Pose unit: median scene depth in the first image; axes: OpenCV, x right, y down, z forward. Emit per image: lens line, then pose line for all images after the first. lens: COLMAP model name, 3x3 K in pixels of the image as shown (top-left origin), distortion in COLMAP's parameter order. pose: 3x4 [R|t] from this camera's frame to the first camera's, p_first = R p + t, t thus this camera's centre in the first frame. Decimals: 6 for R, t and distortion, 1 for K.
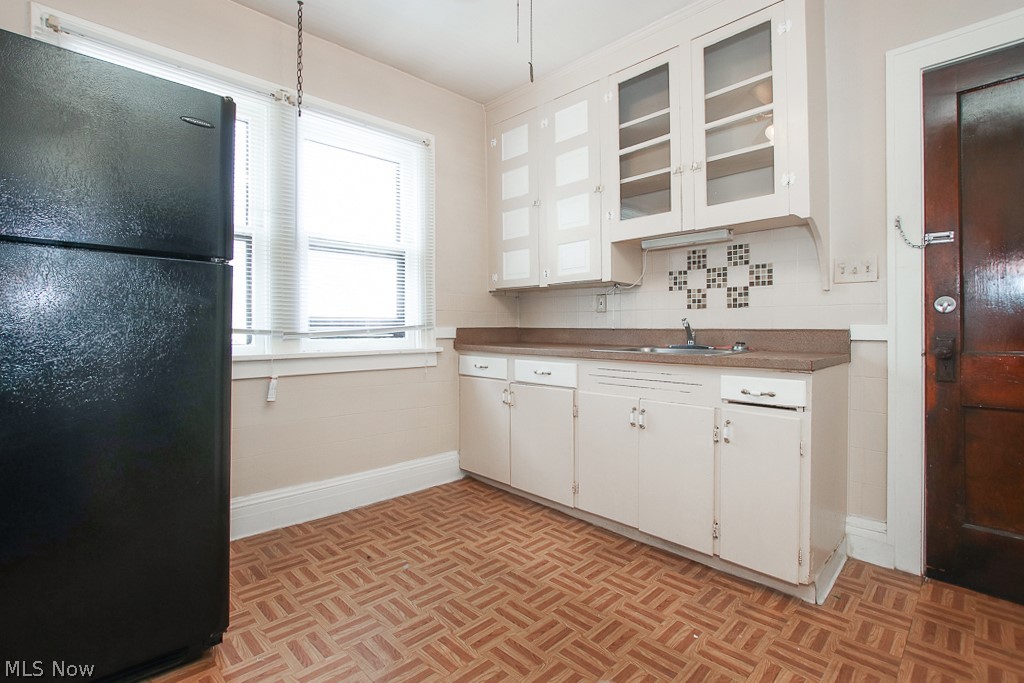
lens RADIAL K [[472.7, 0, 510.2], [0, 472.7, 314.1], [0, 0, 1]] dist [-0.019499, -0.000194]
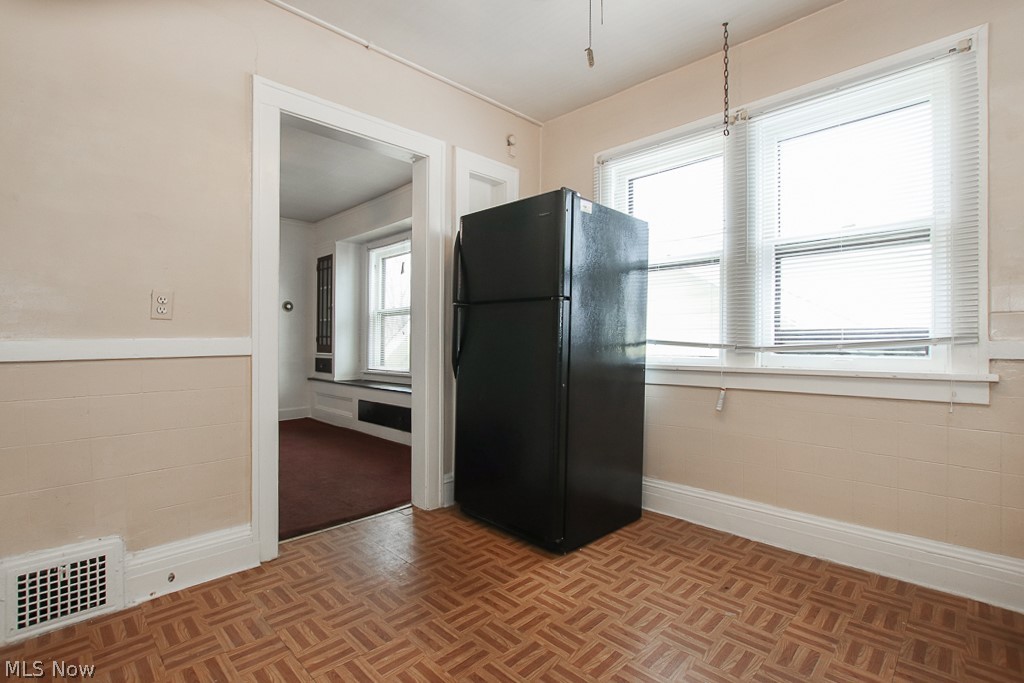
lens RADIAL K [[482.5, 0, 510.4], [0, 482.5, 328.8], [0, 0, 1]] dist [-0.018299, 0.000956]
pose [[0.008063, -0.027447, -0.999591, 0.614396], [0.031470, 0.999135, -0.027181, 0.013970], [0.999472, -0.031238, 0.008919, 0.537786]]
